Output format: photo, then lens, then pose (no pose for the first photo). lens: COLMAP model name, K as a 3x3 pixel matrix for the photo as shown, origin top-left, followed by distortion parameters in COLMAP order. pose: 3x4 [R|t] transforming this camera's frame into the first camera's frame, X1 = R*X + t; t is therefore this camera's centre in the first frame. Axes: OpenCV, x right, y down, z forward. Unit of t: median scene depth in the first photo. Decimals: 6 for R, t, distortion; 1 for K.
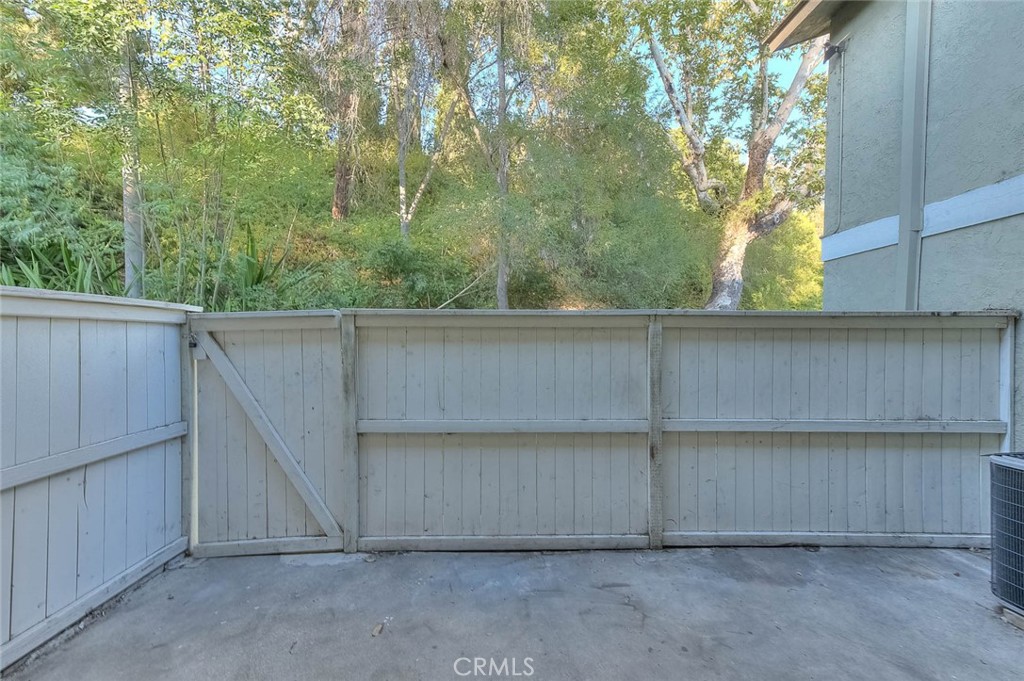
lens RADIAL K [[407.4, 0, 512.0], [0, 407.4, 340.5], [0, 0, 1]] dist [0.019278, 0.000017]
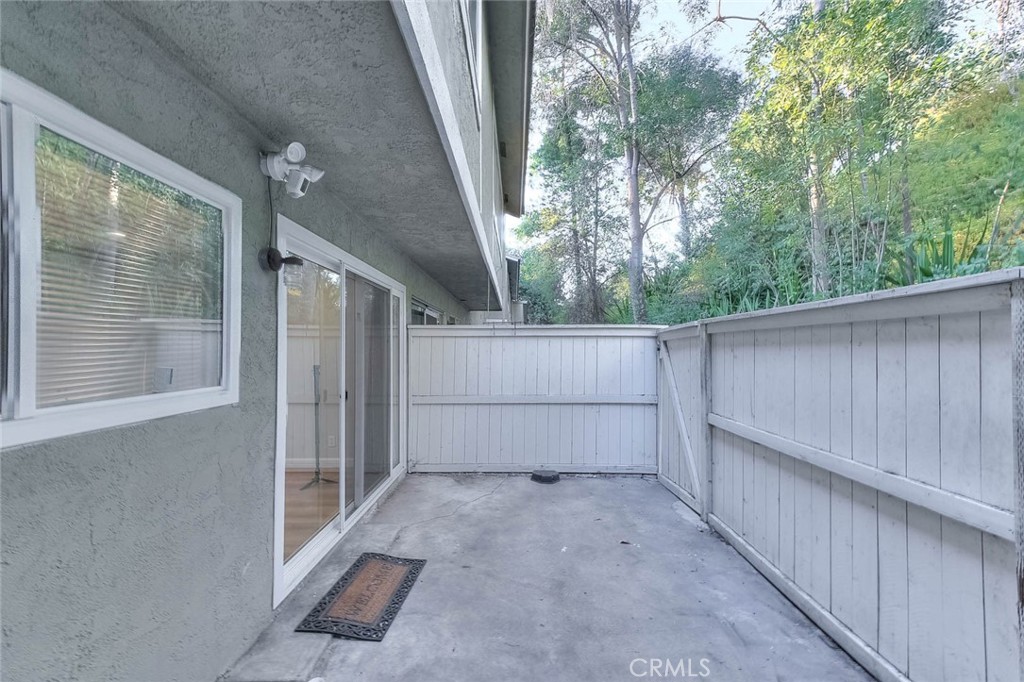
lens RADIAL K [[407.4, 0, 512.0], [0, 407.4, 341.0], [0, 0, 1]] dist [0.019278, 0.000017]
pose [[-0.043304, -0.022241, -0.998814, 0.852629], [-0.008092, 0.999727, -0.021911, 0.018788], [0.999029, 0.007134, -0.043472, 0.487840]]
